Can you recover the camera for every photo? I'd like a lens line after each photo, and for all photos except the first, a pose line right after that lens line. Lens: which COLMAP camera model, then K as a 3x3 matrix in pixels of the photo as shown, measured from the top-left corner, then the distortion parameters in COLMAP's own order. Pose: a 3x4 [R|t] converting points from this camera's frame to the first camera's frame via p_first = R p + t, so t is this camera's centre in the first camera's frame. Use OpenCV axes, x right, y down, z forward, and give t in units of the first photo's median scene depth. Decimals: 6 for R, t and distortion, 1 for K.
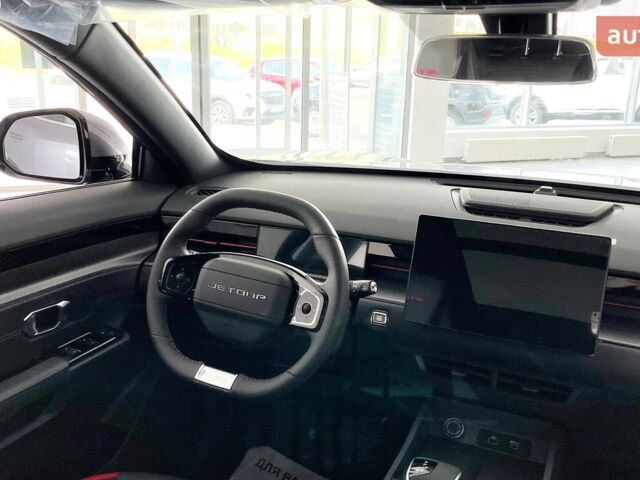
lens RADIAL K [[643.6, 0, 320.0], [0, 643.6, 240.0], [0, 0, 1]] dist [-0.010181, -0.040774]
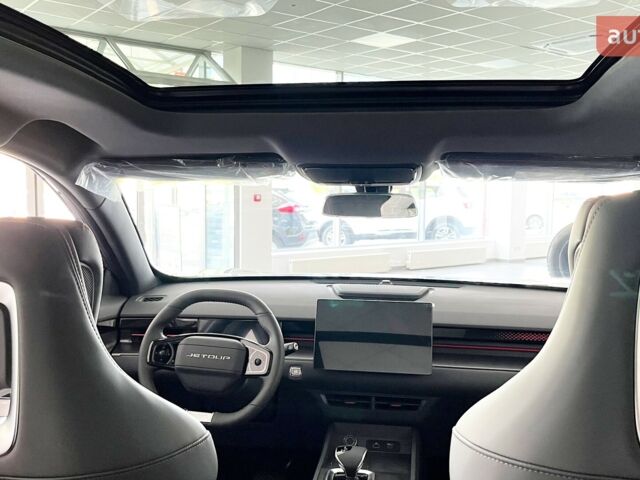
lens RADIAL K [[667.1, 0, 320.0], [0, 667.1, 240.0], [0, 0, 1]] dist [0.103844, -0.006778]
pose [[0.955191, -0.033740, 0.294060, -0.306186], [0.089888, 0.979628, -0.179581, 0.108780], [-0.282010, 0.197966, 0.938765, -0.548742]]
